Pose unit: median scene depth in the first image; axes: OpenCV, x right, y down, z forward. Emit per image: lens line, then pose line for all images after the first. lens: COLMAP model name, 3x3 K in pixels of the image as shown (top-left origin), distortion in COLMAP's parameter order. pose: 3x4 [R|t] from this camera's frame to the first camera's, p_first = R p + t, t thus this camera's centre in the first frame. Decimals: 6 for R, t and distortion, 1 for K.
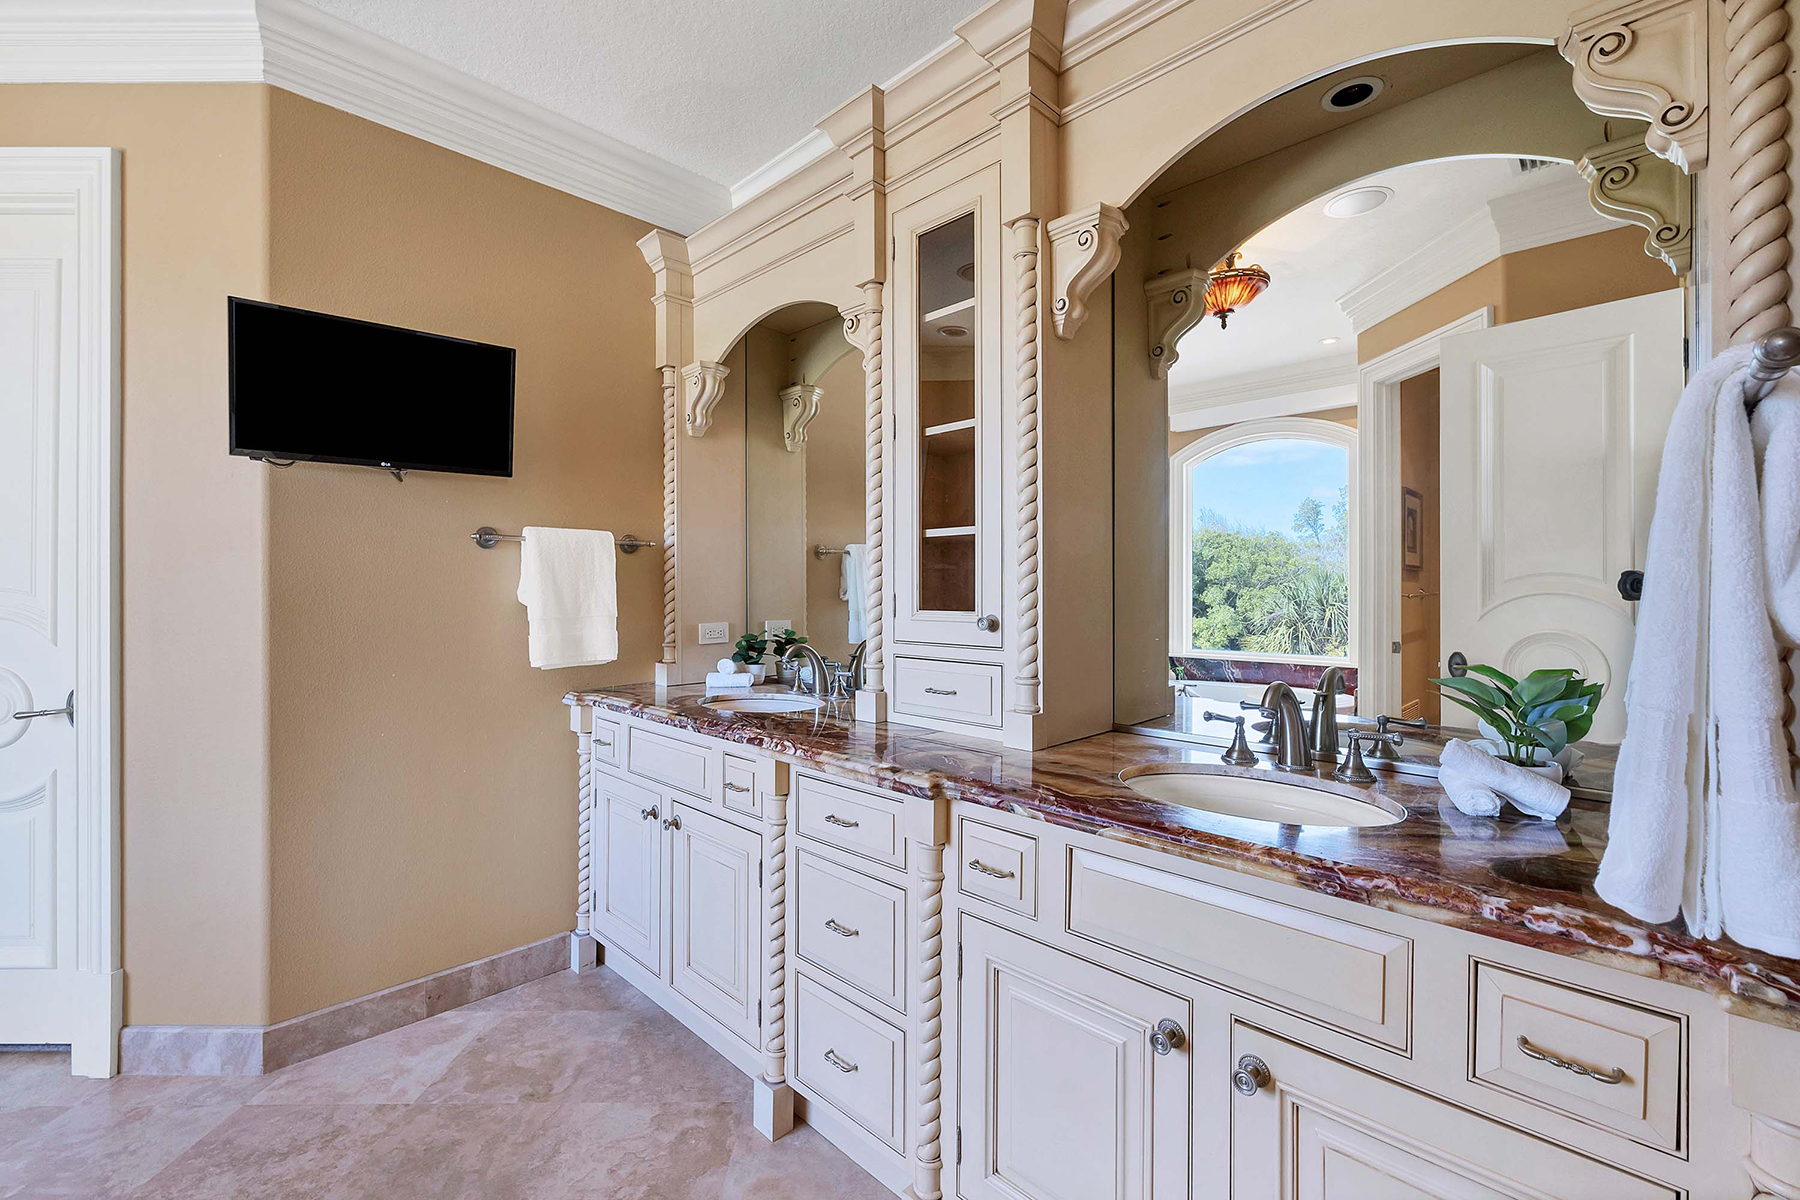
lens RADIAL K [[738.6, 0, 903.3], [0, 738.6, 592.2], [0, 0, 1]] dist [-0.000418, -0.000070]
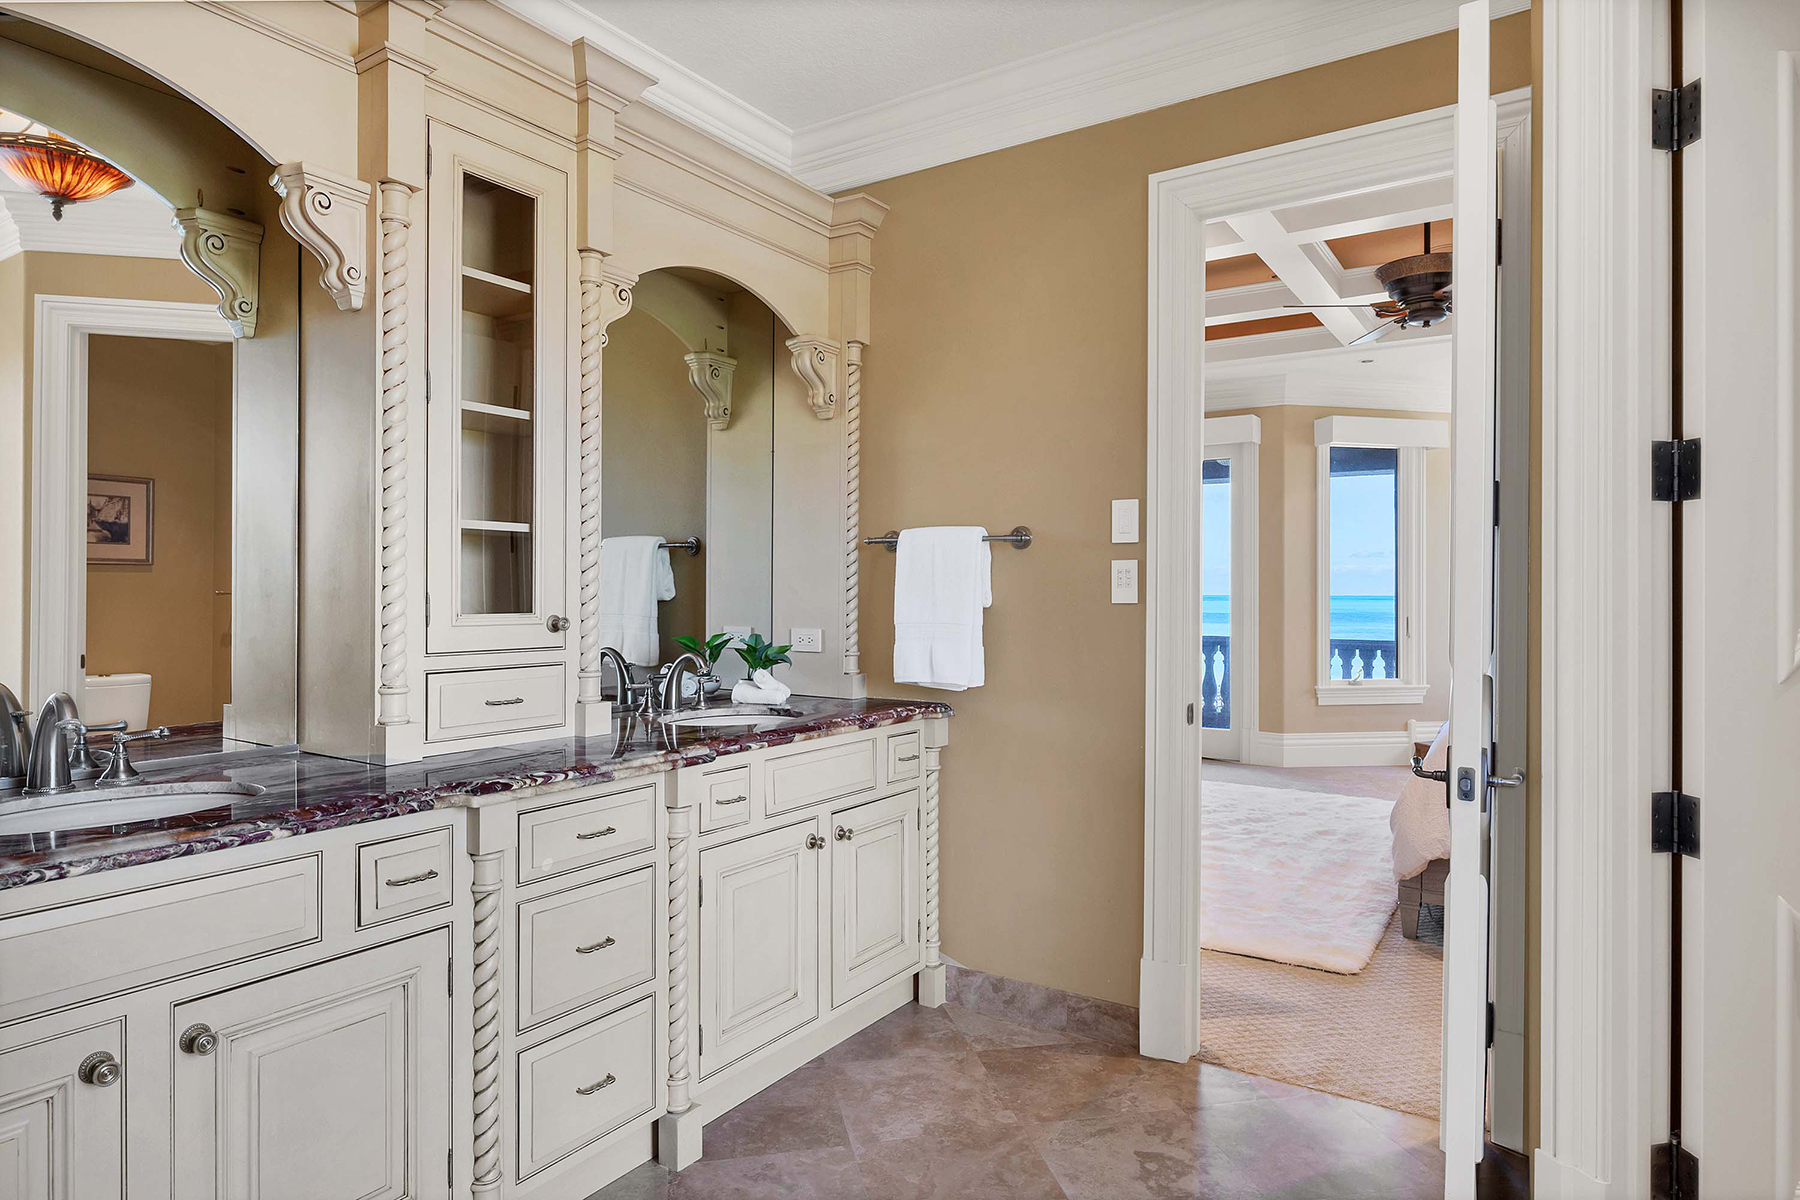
lens RADIAL K [[1041.9, 0, 900.0], [0, 1041.9, 600.0], [0, 0, 1]] dist [-0.000066, -0.000033]
pose [[-0.188192, -0.004964, 0.982120, -1.331005], [0.004743, 0.999971, 0.005963, 0.003963], [-0.982121, 0.005780, -0.188163, 0.791094]]
